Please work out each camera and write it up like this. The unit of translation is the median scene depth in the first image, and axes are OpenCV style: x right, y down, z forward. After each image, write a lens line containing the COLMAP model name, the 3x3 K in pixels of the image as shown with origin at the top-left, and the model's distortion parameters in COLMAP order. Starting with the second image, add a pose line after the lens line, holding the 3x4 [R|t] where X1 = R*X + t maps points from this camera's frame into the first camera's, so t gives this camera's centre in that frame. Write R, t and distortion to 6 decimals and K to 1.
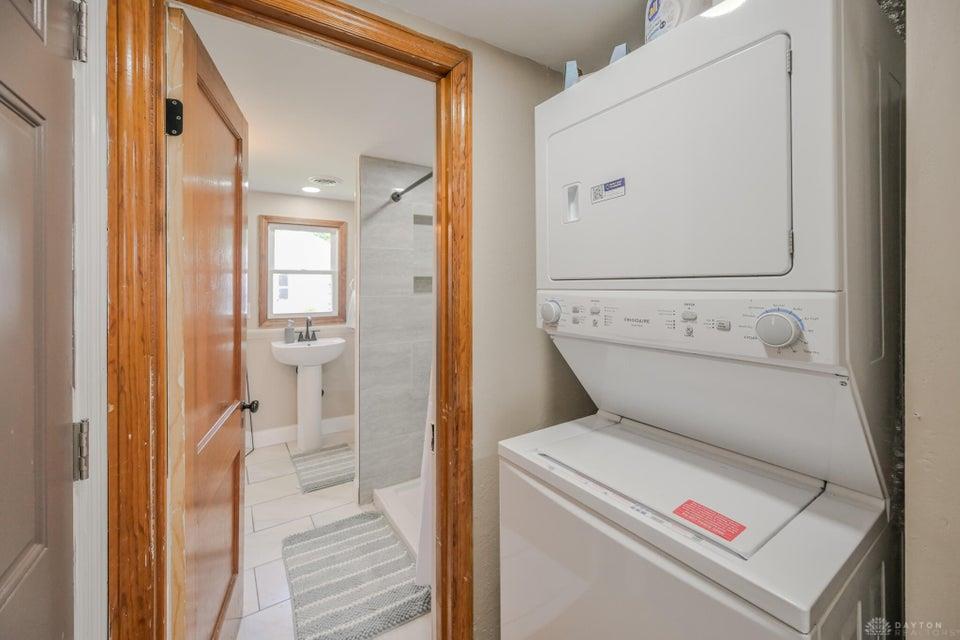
lens RADIAL K [[392.7, 0, 498.4], [0, 392.7, 281.0], [0, 0, 1]] dist [-0.017708, -0.001985]
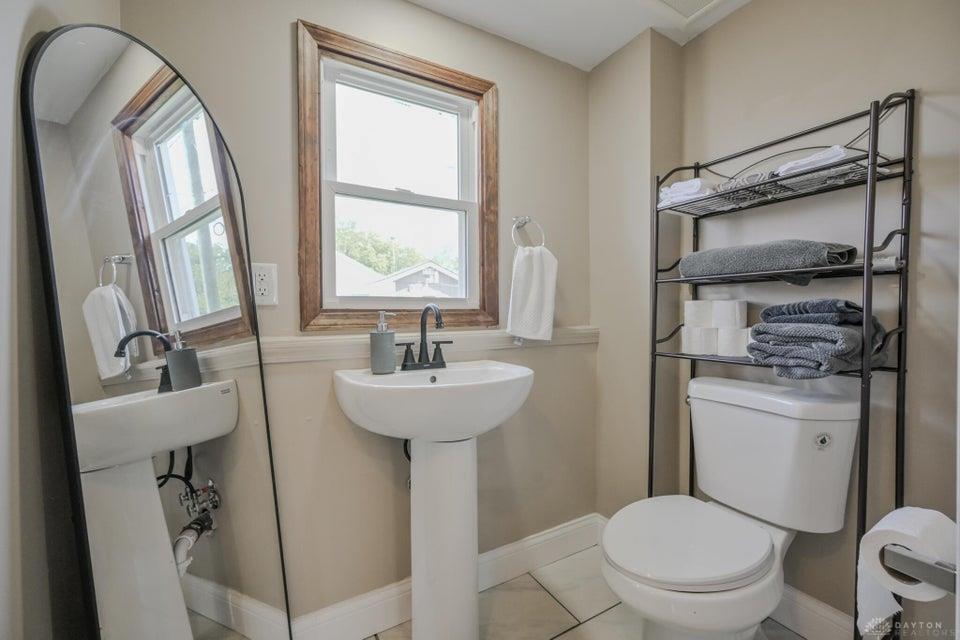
lens RADIAL K [[392.7, 0, 479.9], [0, 392.7, 327.9], [0, 0, 1]] dist [-0.017708, -0.001985]
pose [[0.996482, -0.001179, -0.083800, -0.407966], [0.004391, 0.999262, 0.038164, 0.100665], [0.083693, -0.038398, 0.995752, 0.634223]]
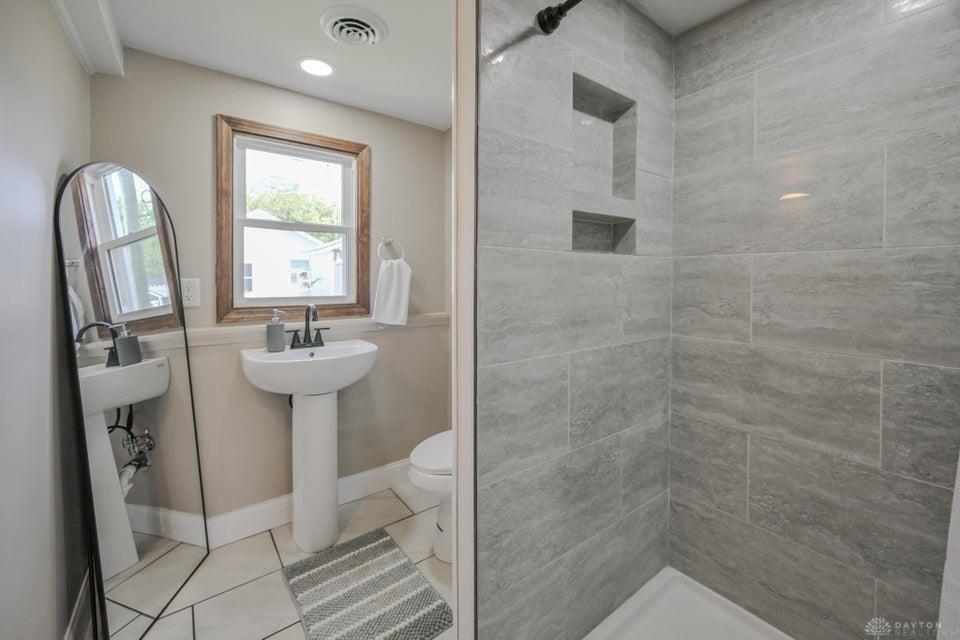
lens RADIAL K [[392.7, 0, 489.0], [0, 392.7, 284.9], [0, 0, 1]] dist [-0.017708, -0.001985]
pose [[0.998302, 0.002968, 0.058176, -0.265158], [-0.004144, 0.999789, 0.020111, 0.052477], [-0.058104, -0.020318, 0.998104, 0.432424]]
